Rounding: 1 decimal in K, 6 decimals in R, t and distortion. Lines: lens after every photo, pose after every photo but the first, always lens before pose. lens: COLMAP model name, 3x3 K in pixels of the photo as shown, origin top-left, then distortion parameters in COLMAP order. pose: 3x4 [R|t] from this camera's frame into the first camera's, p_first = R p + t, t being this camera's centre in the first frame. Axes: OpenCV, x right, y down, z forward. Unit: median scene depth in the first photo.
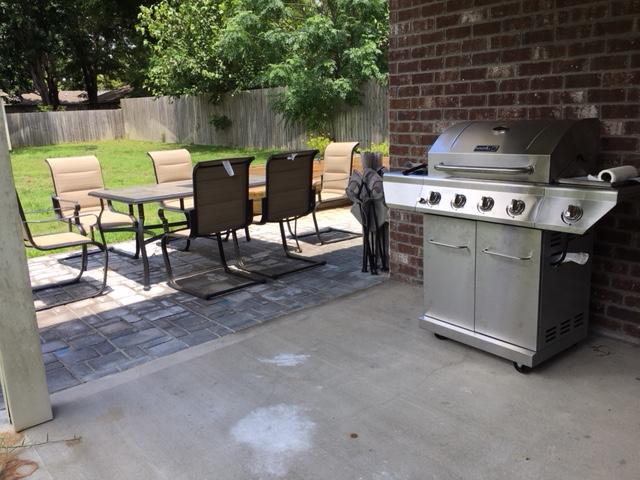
lens RADIAL K [[545.6, 0, 323.5], [0, 545.6, 237.4], [0, 0, 1]] dist [0.002218, -0.009338]
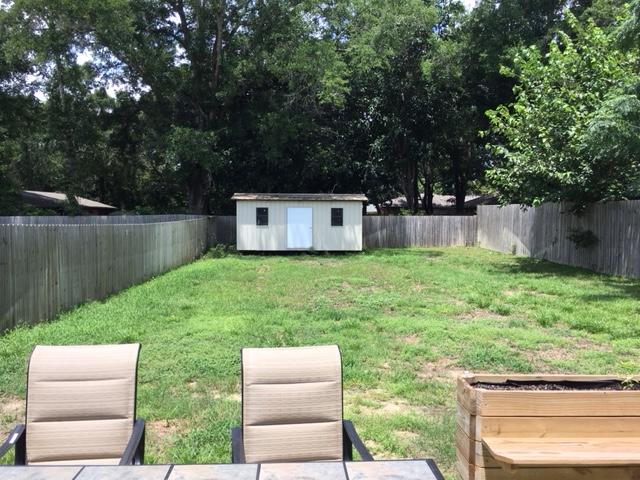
lens RADIAL K [[545.6, 0, 323.5], [0, 545.6, 237.4], [0, 0, 1]] dist [0.002218, -0.009338]
pose [[0.794623, 0.060645, -0.604066, -0.008009], [-0.172027, 0.976709, -0.128239, -0.032568], [0.582220, 0.205818, 0.786549, 0.114299]]
